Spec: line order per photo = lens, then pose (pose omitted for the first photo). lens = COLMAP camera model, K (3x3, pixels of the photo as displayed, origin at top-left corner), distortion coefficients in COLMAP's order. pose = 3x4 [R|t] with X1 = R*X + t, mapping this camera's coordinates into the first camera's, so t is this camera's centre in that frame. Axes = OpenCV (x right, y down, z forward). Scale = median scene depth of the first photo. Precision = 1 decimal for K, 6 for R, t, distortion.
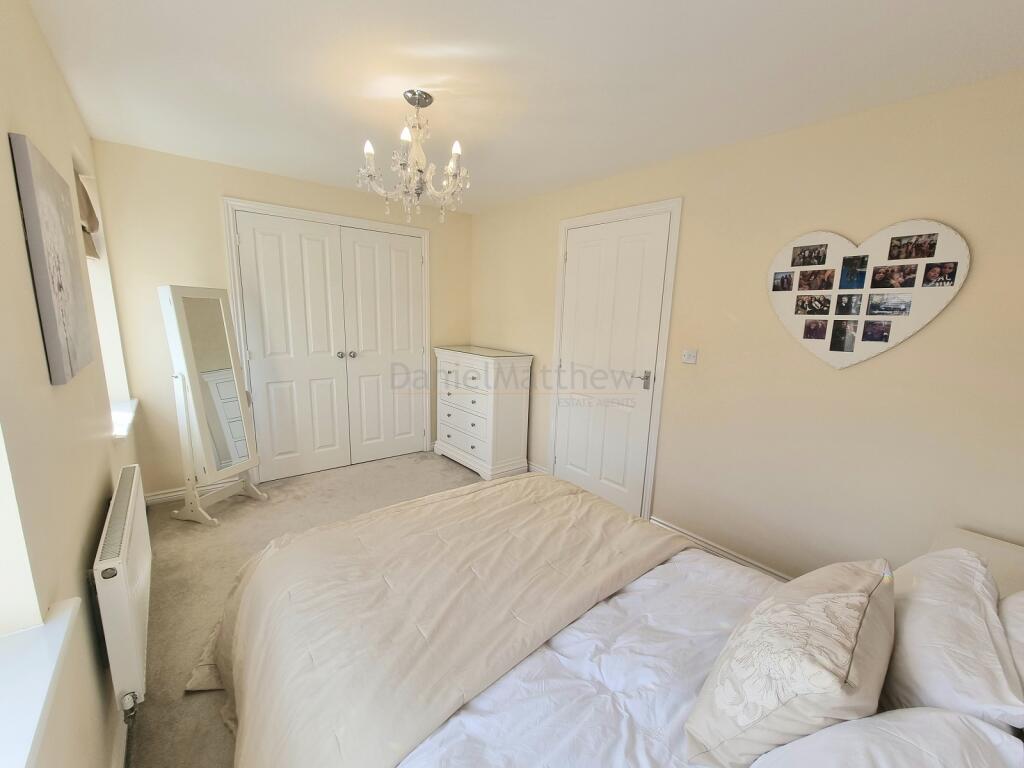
lens RADIAL K [[418.7, 0, 516.5], [0, 418.7, 385.3], [0, 0, 1]] dist [0.000688, 0.000232]
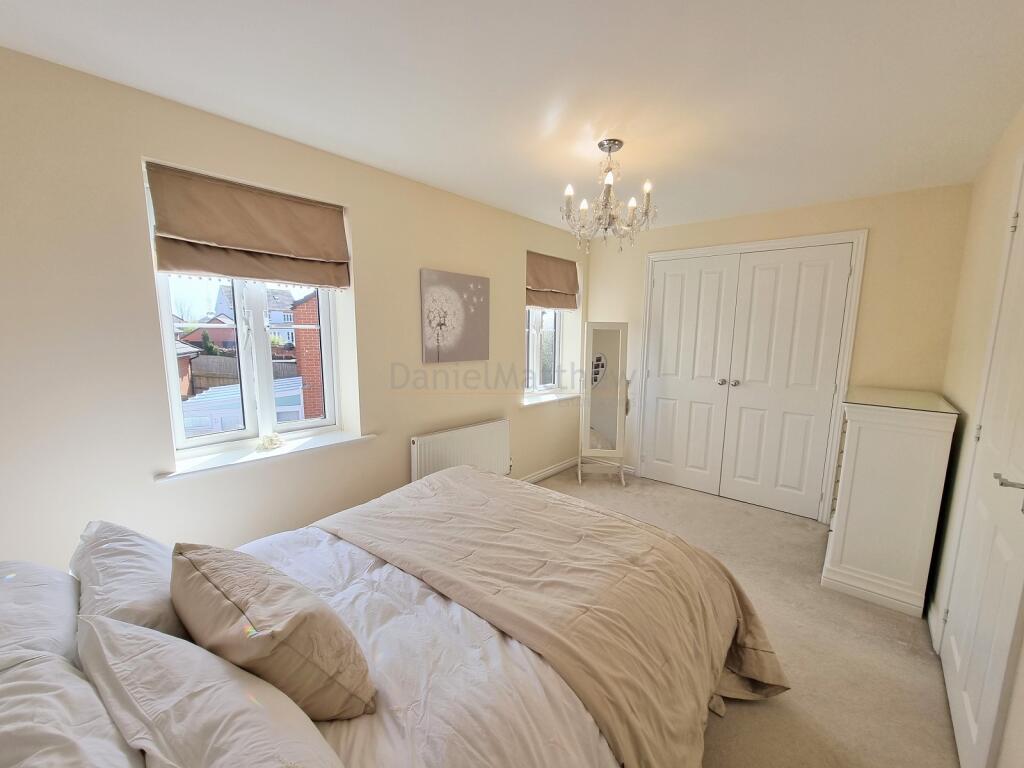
lens RADIAL K [[418.7, 0, 522.4], [0, 418.7, 388.0], [0, 0, 1]] dist [0.000688, 0.000232]
pose [[0.186844, 0.099942, -0.977293, 0.546620], [-0.177885, 0.981809, 0.066395, -0.047161], [0.966150, 0.161440, 0.201224, 0.400353]]
